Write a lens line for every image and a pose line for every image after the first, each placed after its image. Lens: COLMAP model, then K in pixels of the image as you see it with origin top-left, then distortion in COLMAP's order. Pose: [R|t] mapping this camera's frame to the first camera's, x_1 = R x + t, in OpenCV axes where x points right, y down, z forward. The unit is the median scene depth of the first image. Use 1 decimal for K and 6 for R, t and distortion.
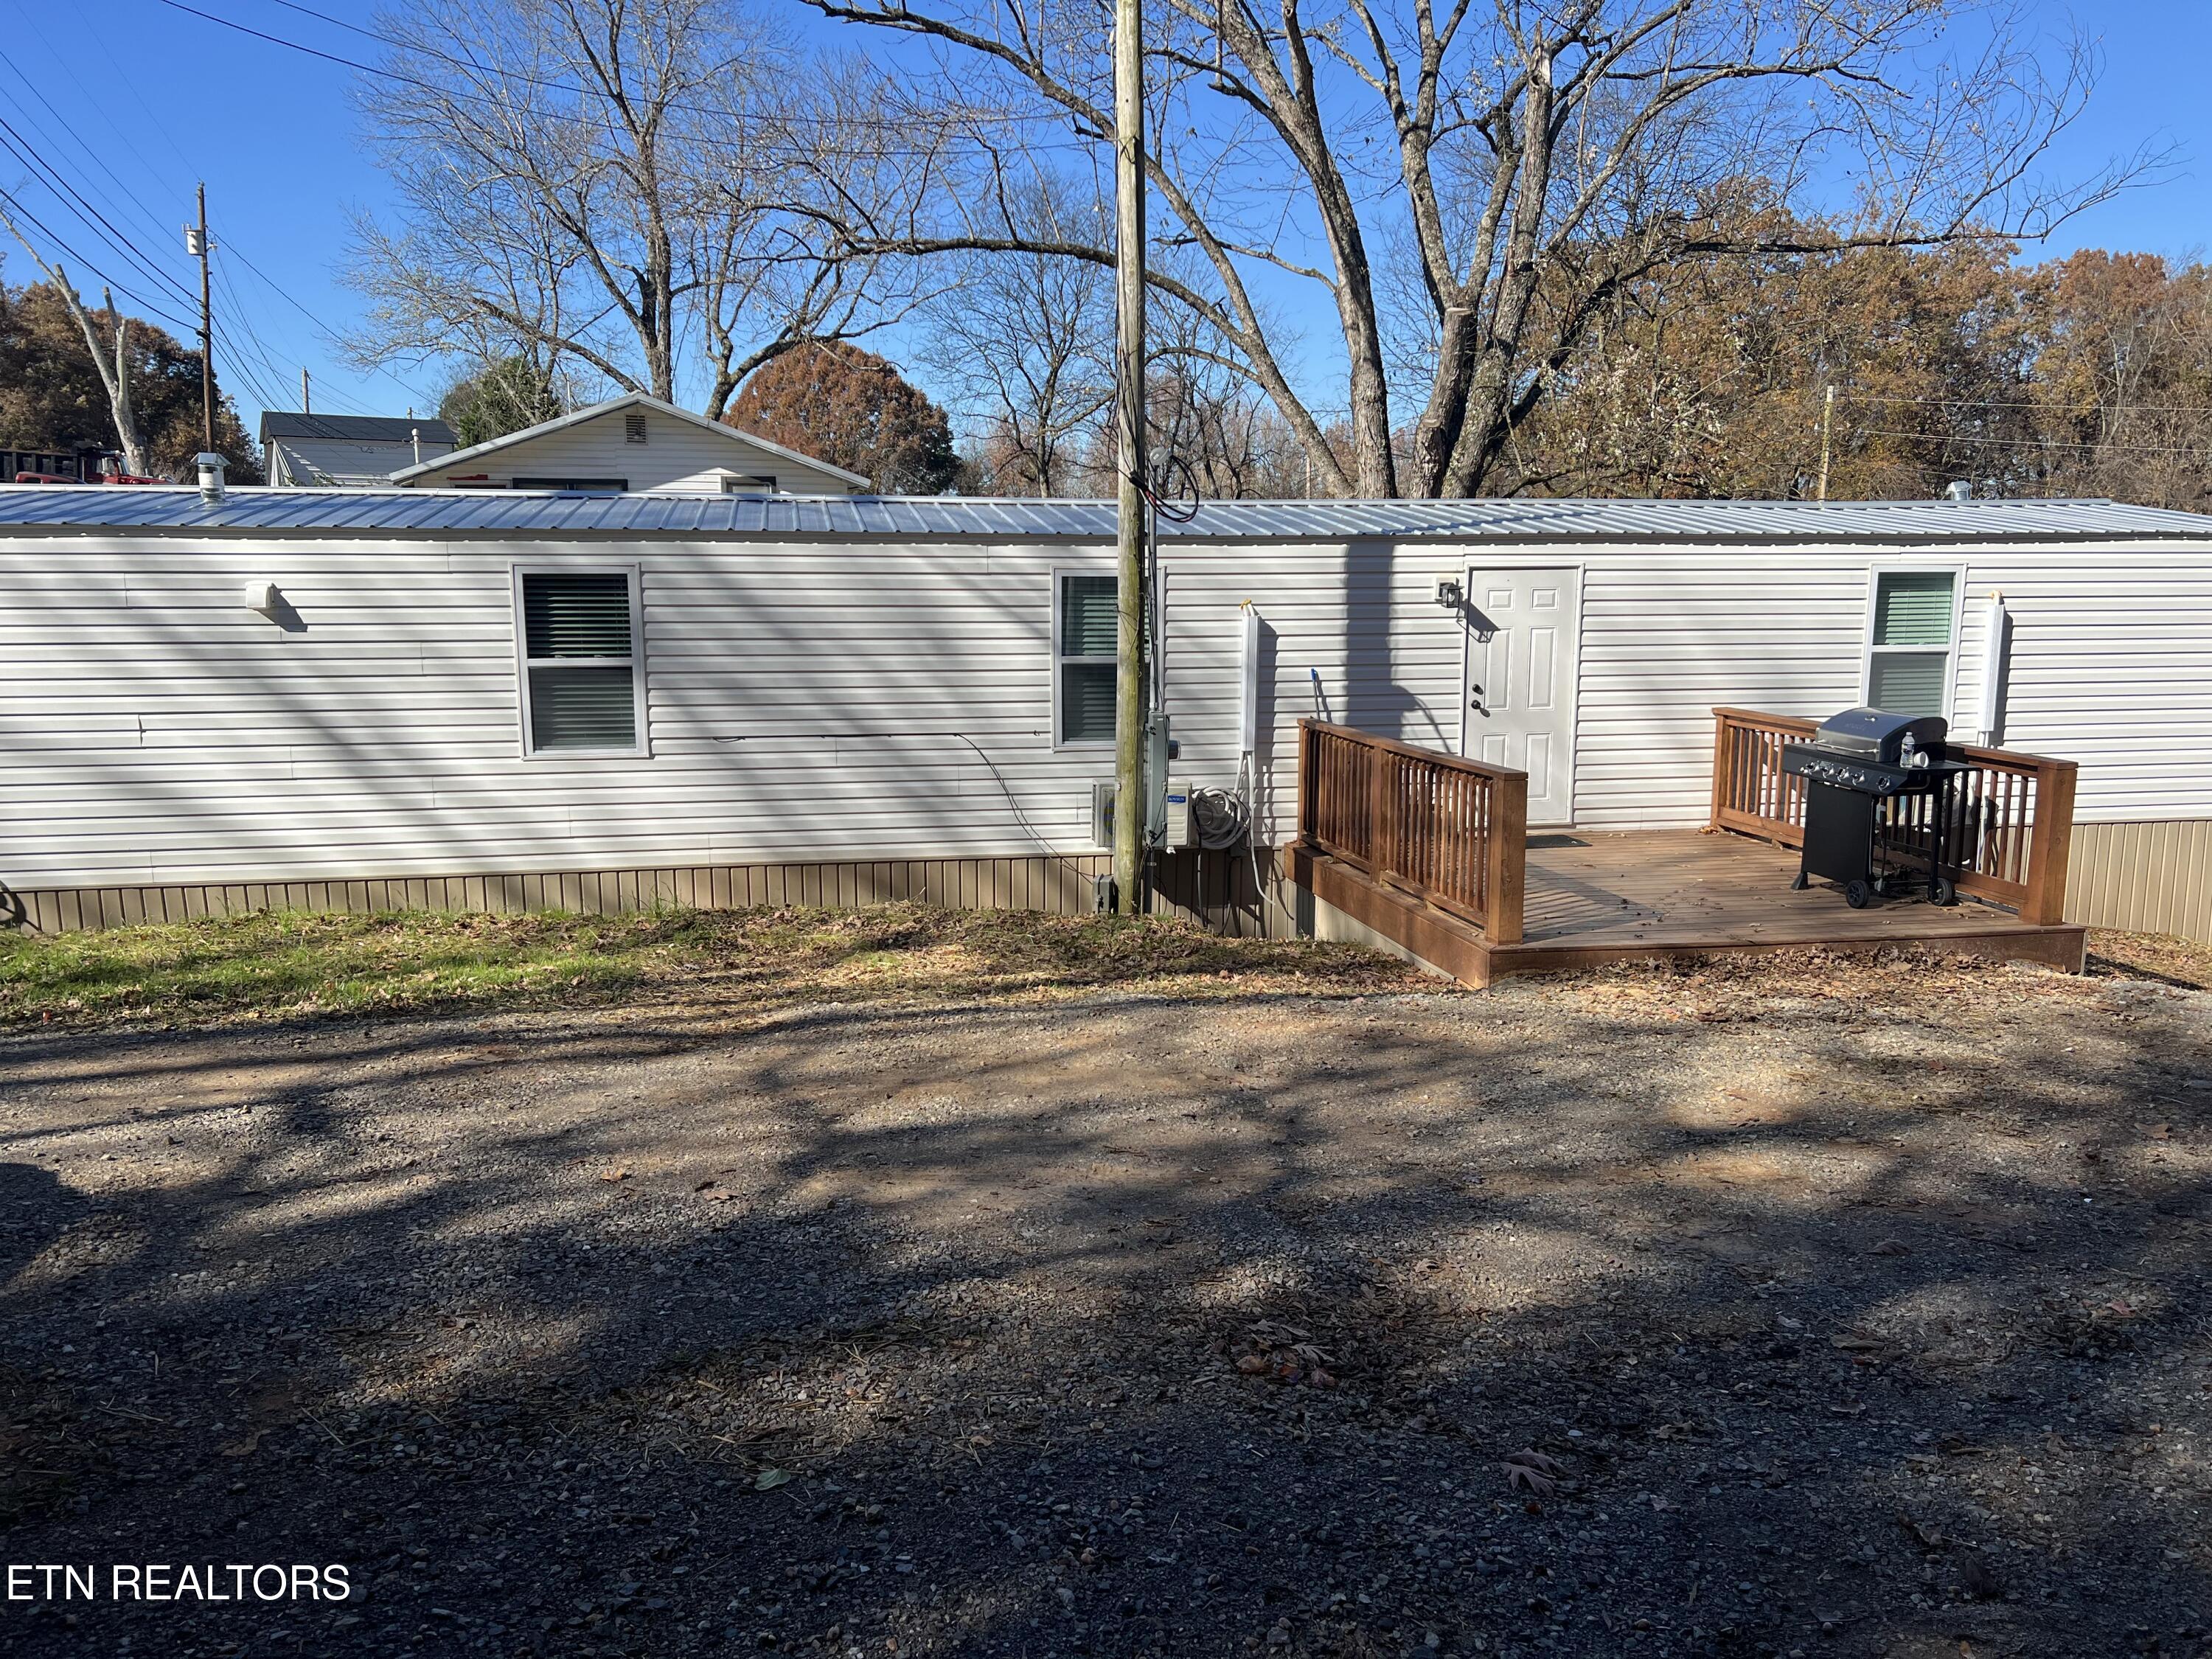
lens RADIAL K [[1626.1, 0, 1102.2], [0, 1626.1, 815.4], [0, 0, 1]] dist [0.057799, -0.071349]
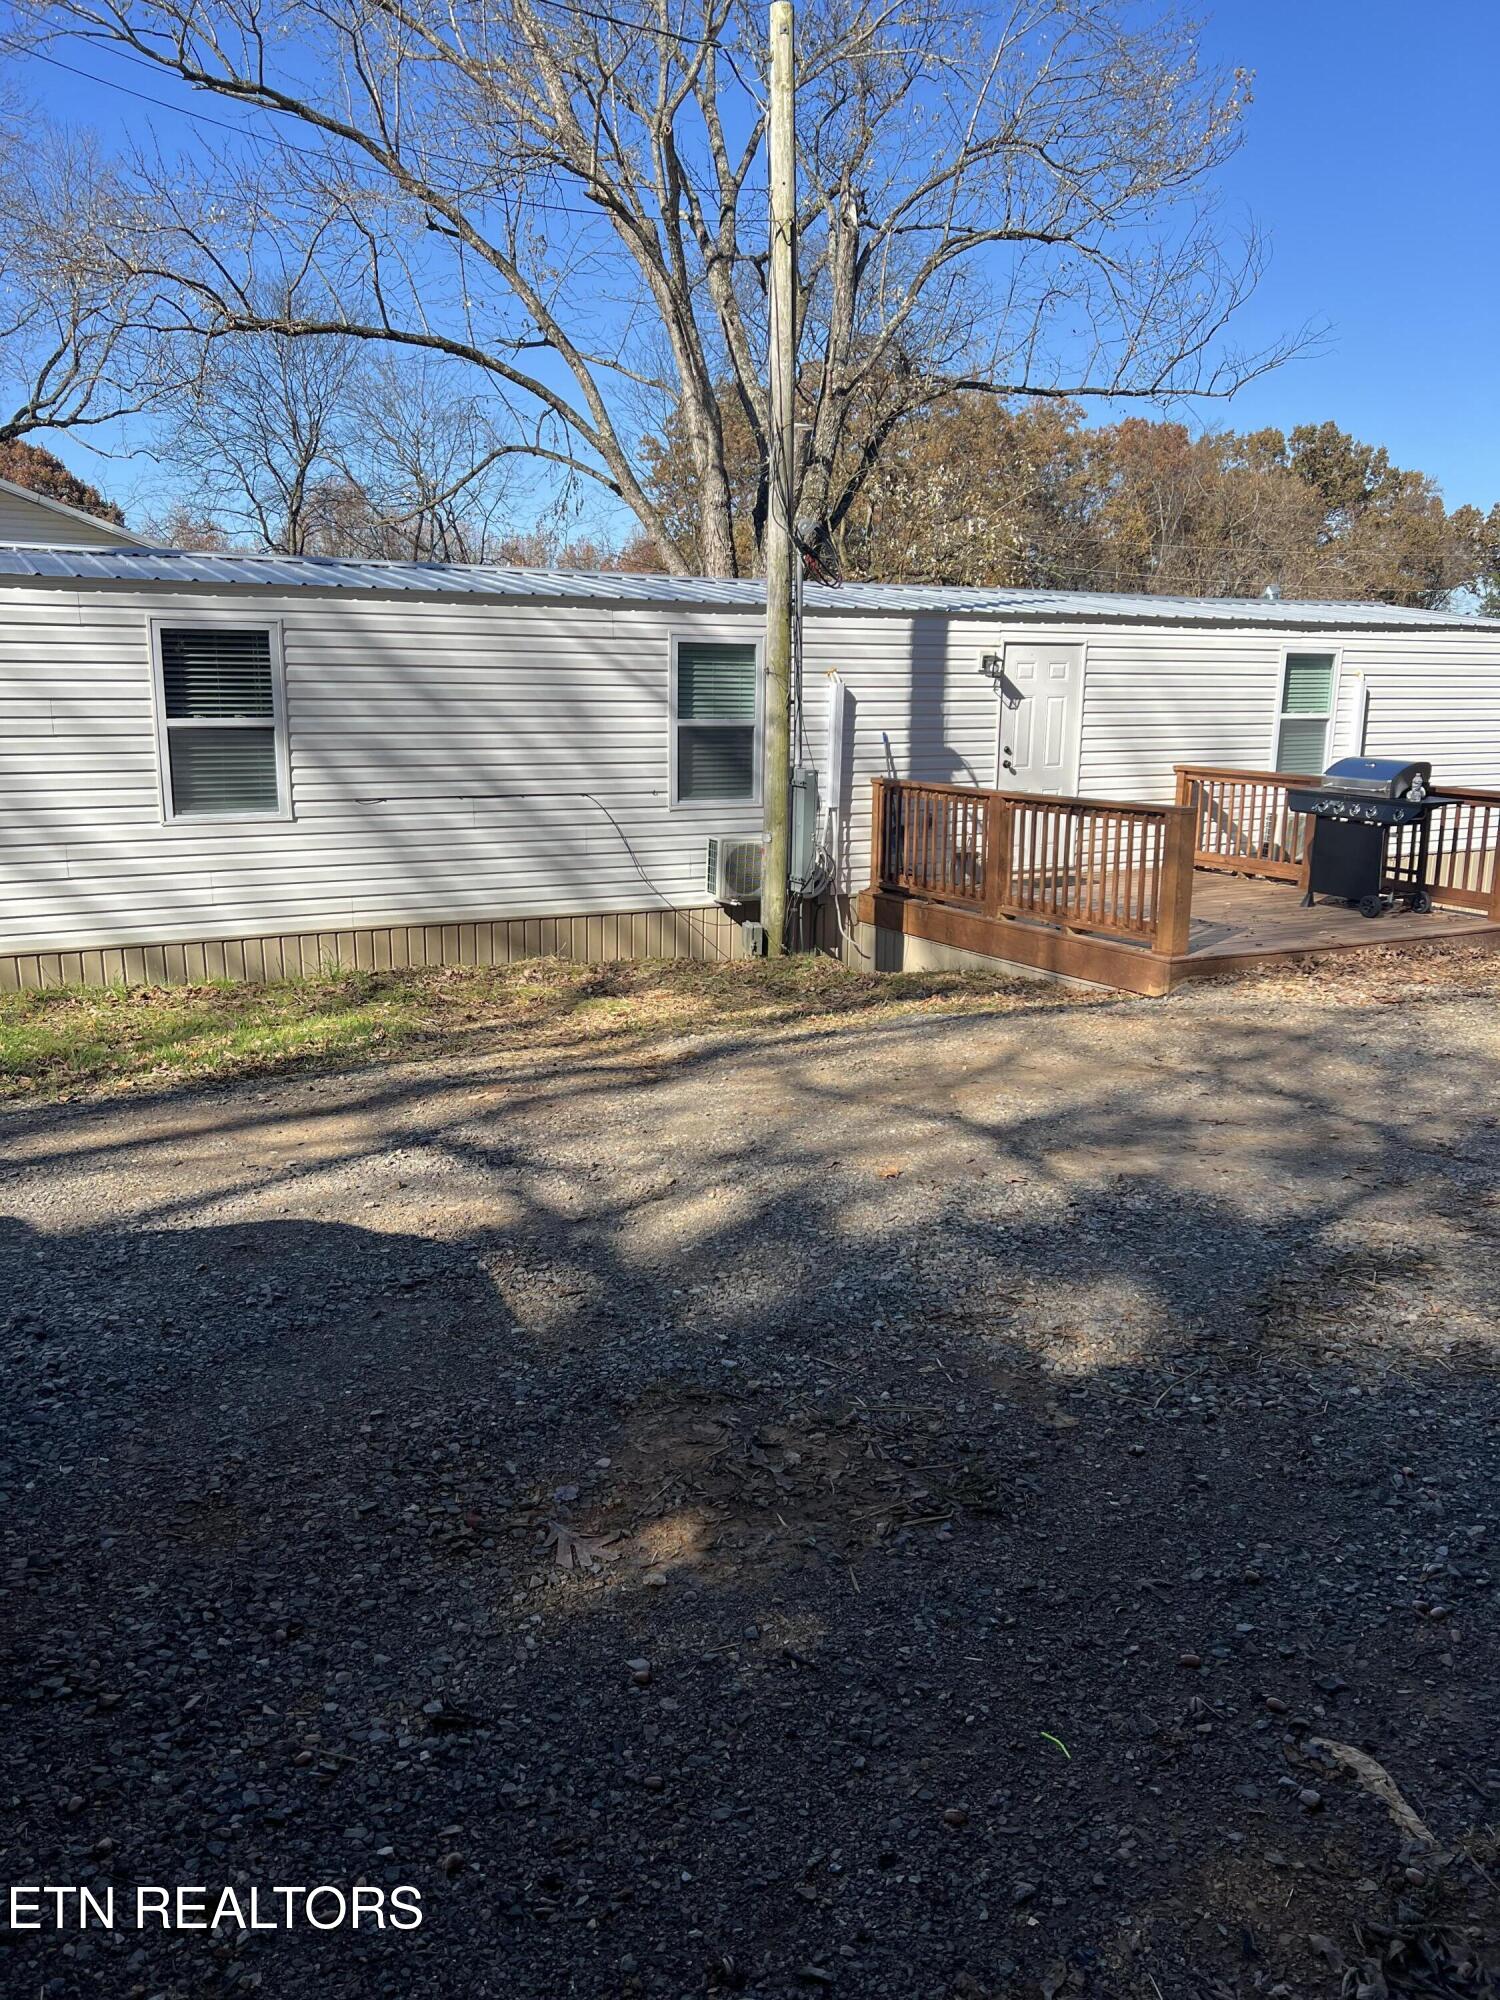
lens RADIAL K [[1470.3, 0, 731.4], [0, 1470.3, 979.7], [0, 0, 1]] dist [0.057799, -0.071349]
pose [[0.952281, -0.052214, 0.300724, -0.293164], [0.036604, 0.997685, 0.057313, 0.018228], [-0.303021, -0.043570, 0.951987, 0.067007]]
